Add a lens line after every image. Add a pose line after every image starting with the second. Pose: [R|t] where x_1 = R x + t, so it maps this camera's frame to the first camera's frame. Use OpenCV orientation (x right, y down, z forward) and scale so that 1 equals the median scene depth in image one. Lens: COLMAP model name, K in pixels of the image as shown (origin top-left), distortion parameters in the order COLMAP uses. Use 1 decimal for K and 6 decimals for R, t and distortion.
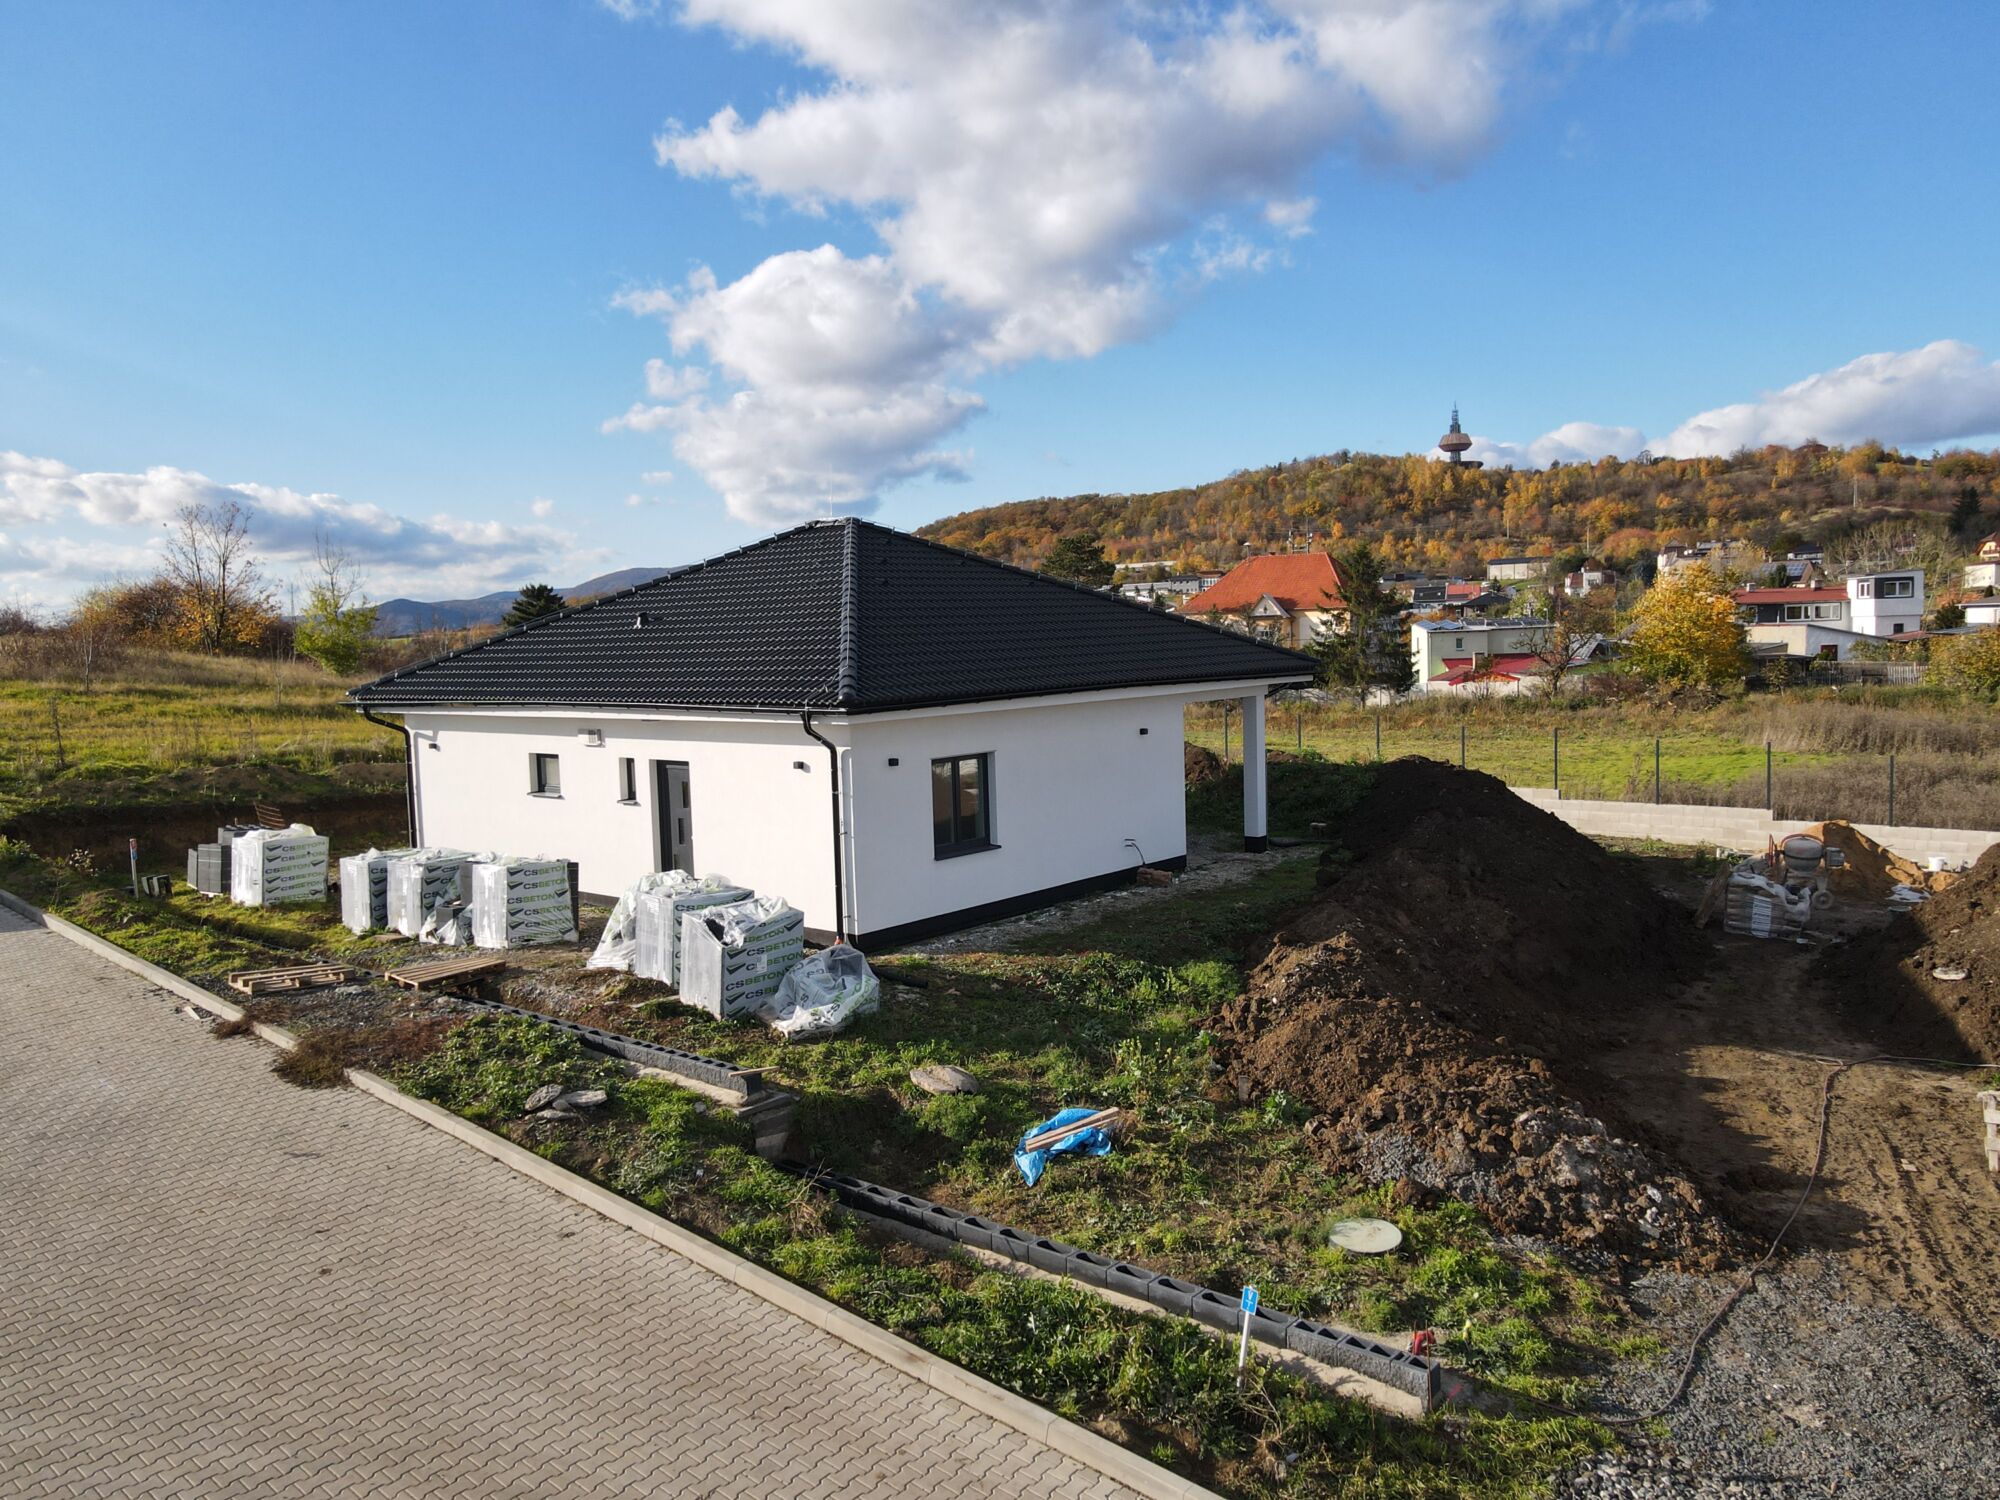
lens RADIAL K [[1472.7, 0, 996.7], [0, 1472.7, 744.5], [0, 0, 1]] dist [0.009067, 0.006625]
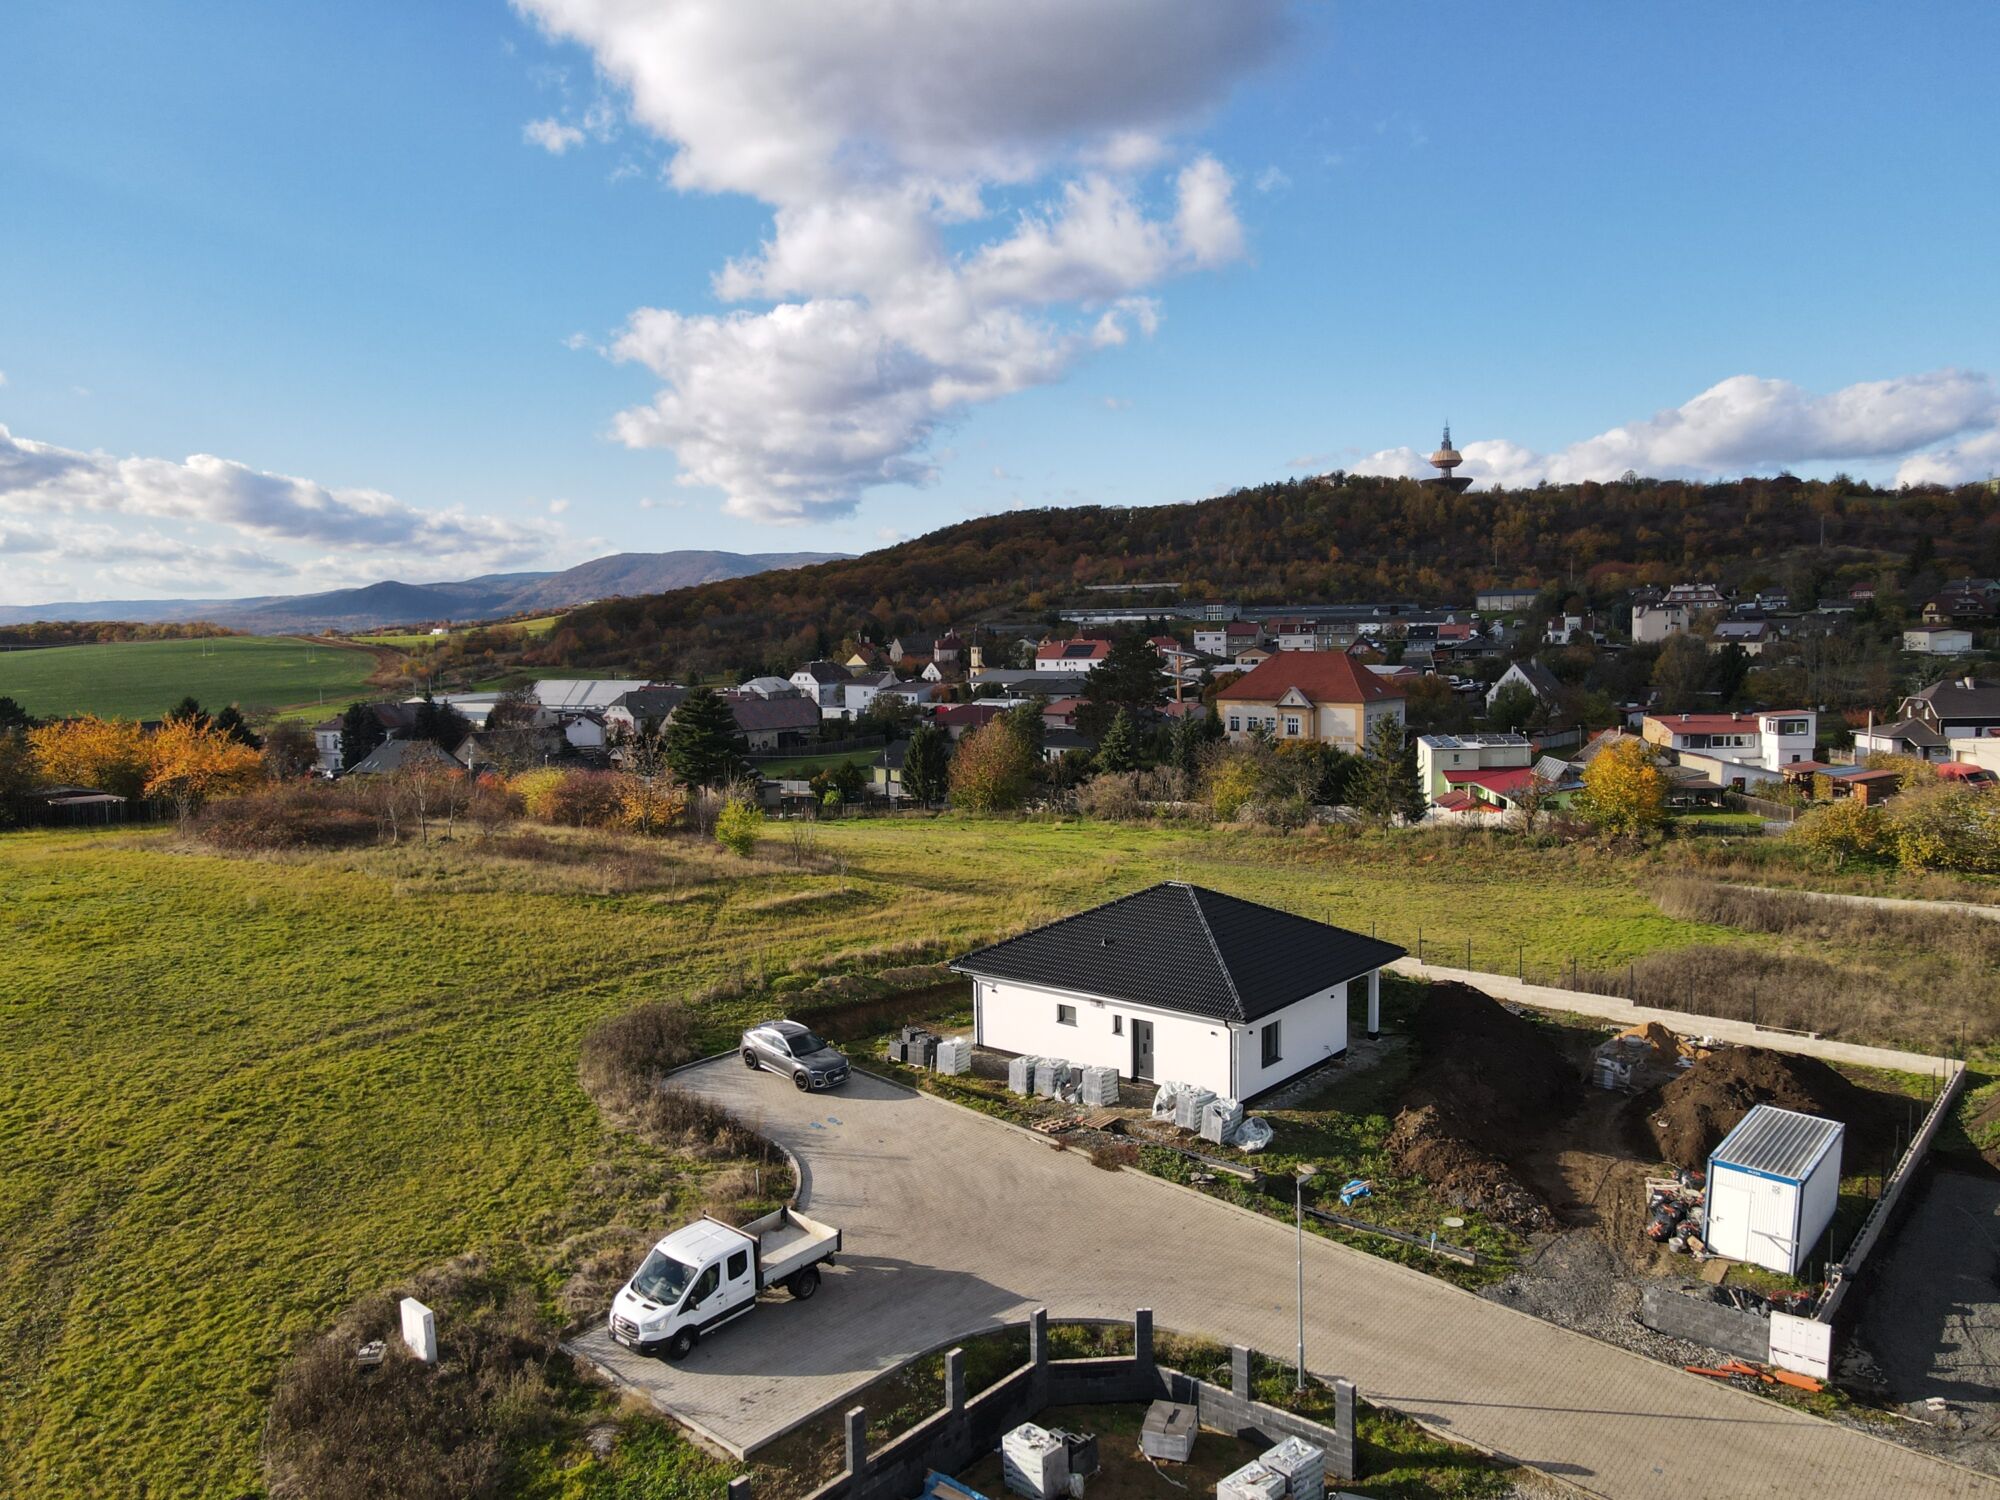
lens RADIAL K [[1461.8, 0, 1002.0], [0, 1461.8, 752.7], [0, 0, 1]] dist [0.006072, 0.010177]
pose [[0.999873, 0.012219, 0.010193, -0.063947], [-0.012331, 0.999863, 0.011020, -0.059265], [-0.010057, -0.011144, 0.999887, -0.180366]]
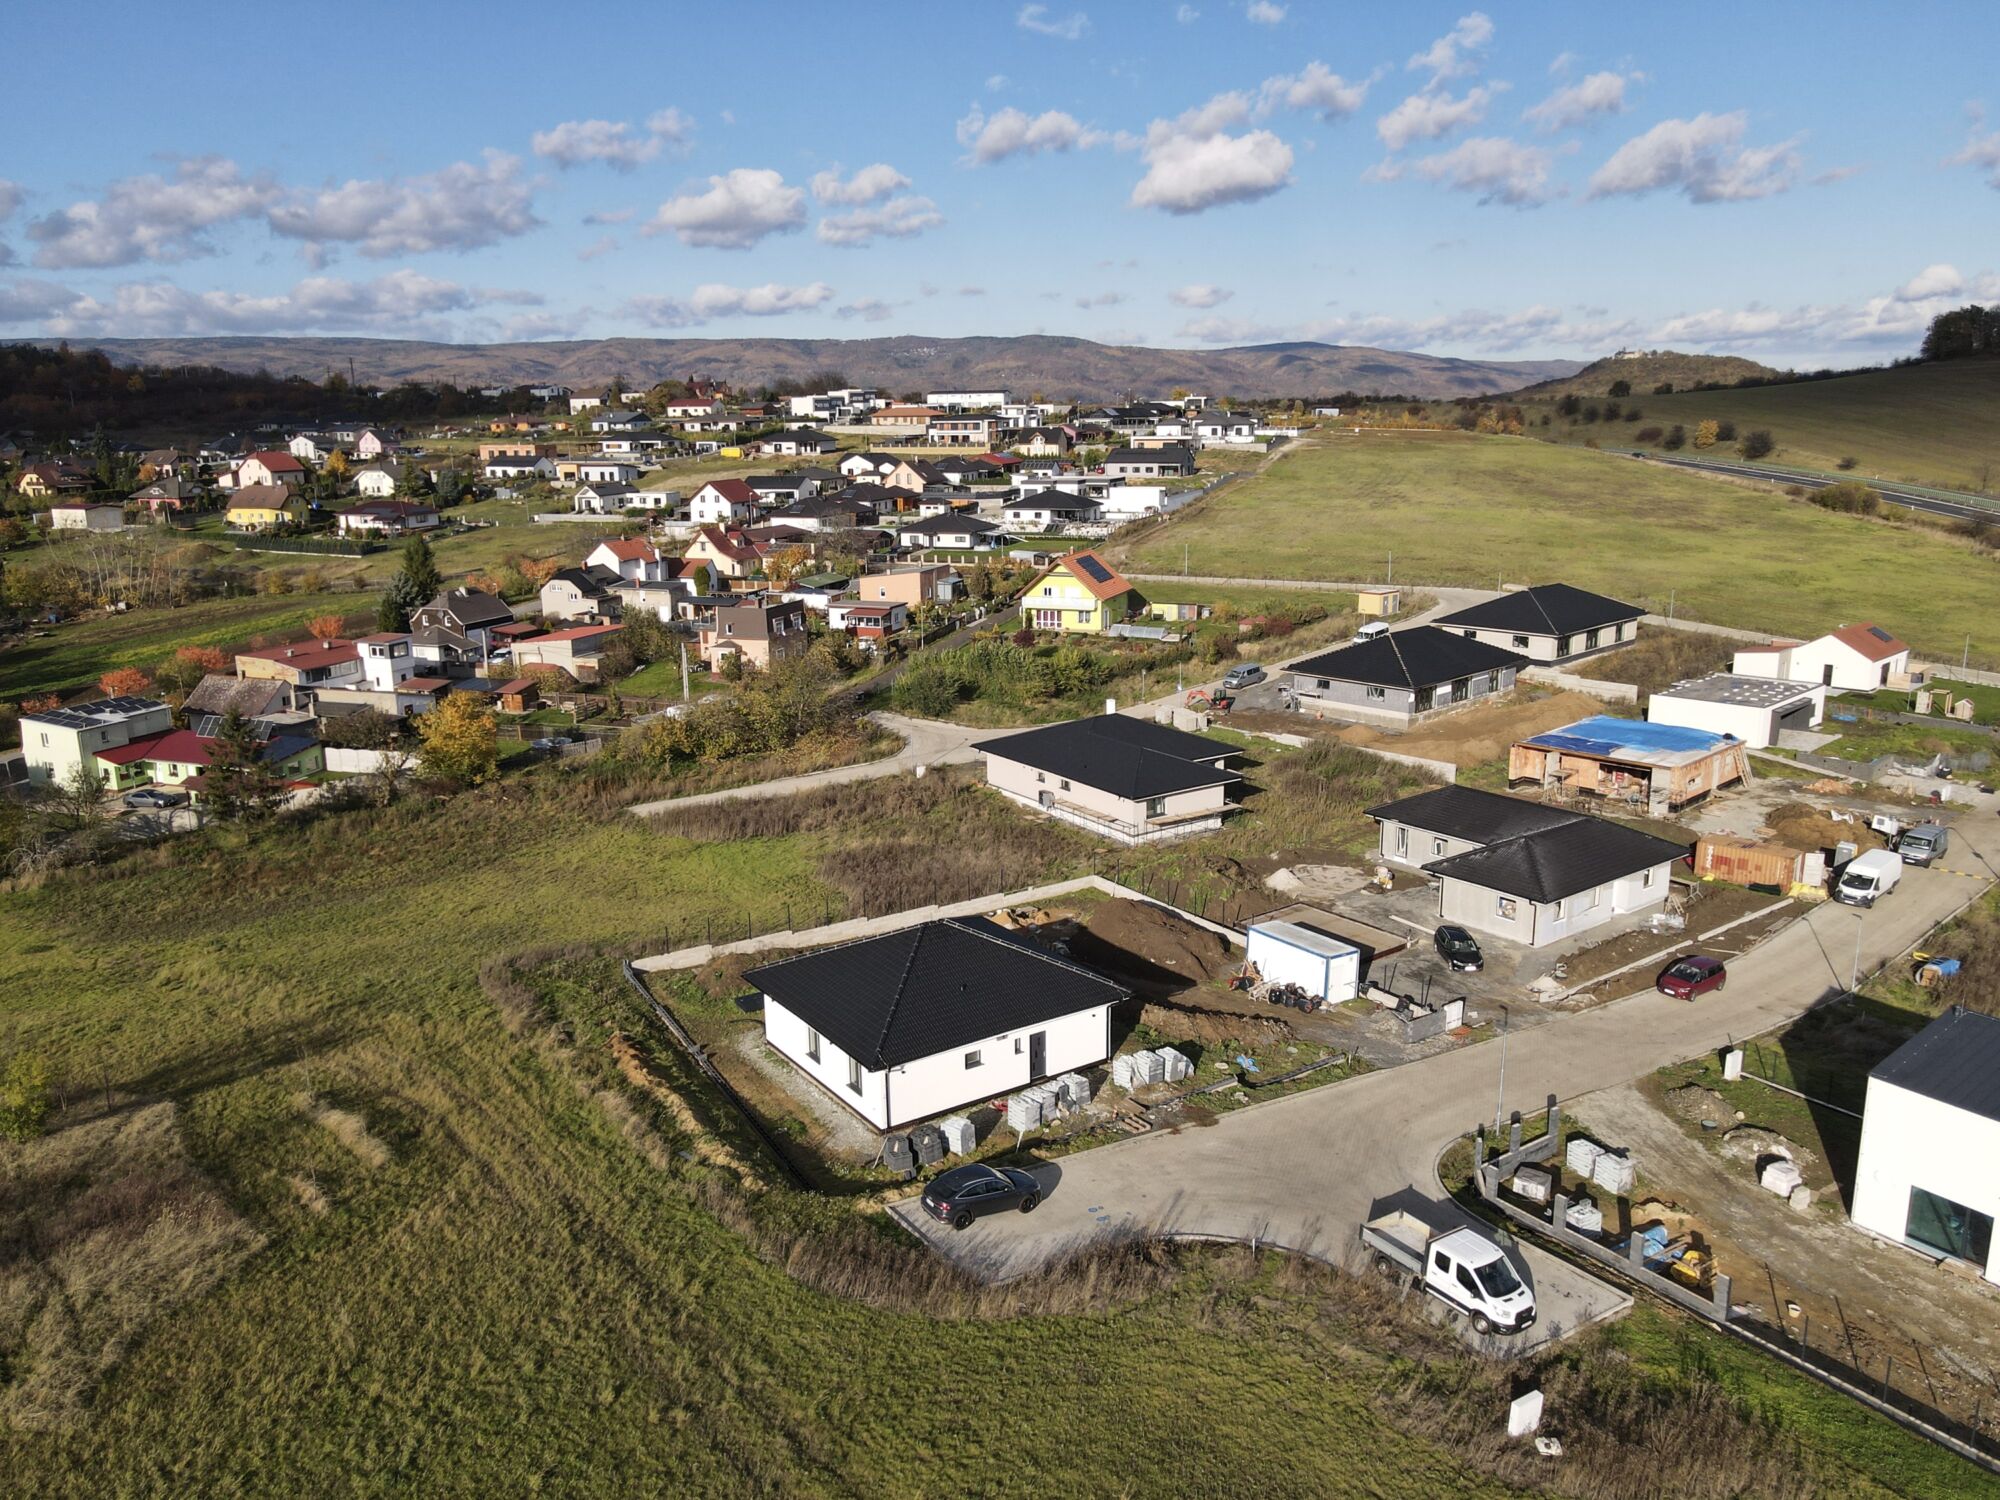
lens RADIAL K [[1461.8, 0, 1002.0], [0, 1461.8, 752.7], [0, 0, 1]] dist [0.006072, 0.010177]
pose [[0.278413, -0.193459, 0.940776, -0.383094], [0.081562, 0.980728, 0.177537, -0.141282], [-0.956992, 0.027304, 0.288826, 0.029177]]
